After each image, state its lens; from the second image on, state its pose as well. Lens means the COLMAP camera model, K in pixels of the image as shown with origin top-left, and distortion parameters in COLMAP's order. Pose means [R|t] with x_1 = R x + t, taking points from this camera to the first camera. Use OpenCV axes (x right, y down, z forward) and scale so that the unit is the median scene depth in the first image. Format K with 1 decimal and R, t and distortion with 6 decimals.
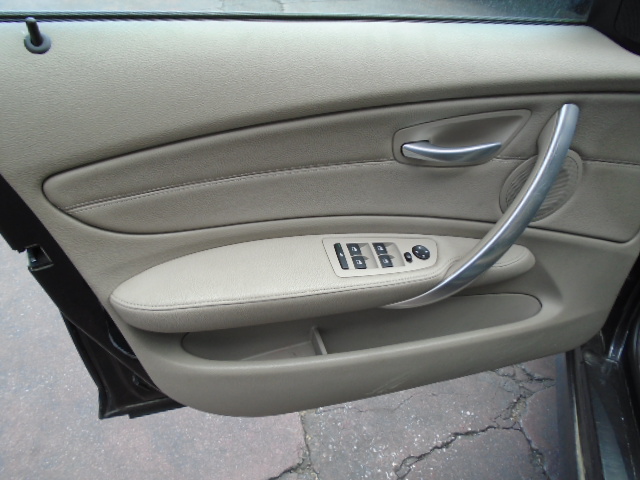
lens RADIAL K [[497.2, 0, 320.0], [0, 497.2, 240.0], [0, 0, 1]] dist [-0.014752, -0.000284]
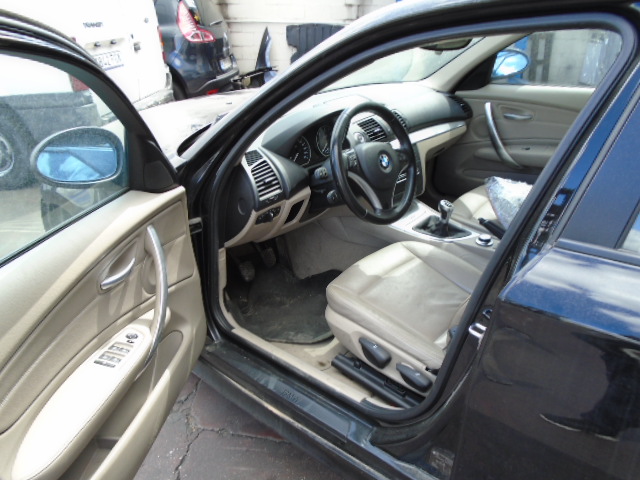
lens RADIAL K [[497.2, 0, 320.0], [0, 497.2, 240.0], [0, 0, 1]] dist [-0.014752, -0.000284]
pose [[0.372733, -0.404336, 0.835214, -0.460925], [0.585094, 0.801012, 0.126667, -0.042646], [-0.720233, 0.441465, 0.535138, -0.263182]]
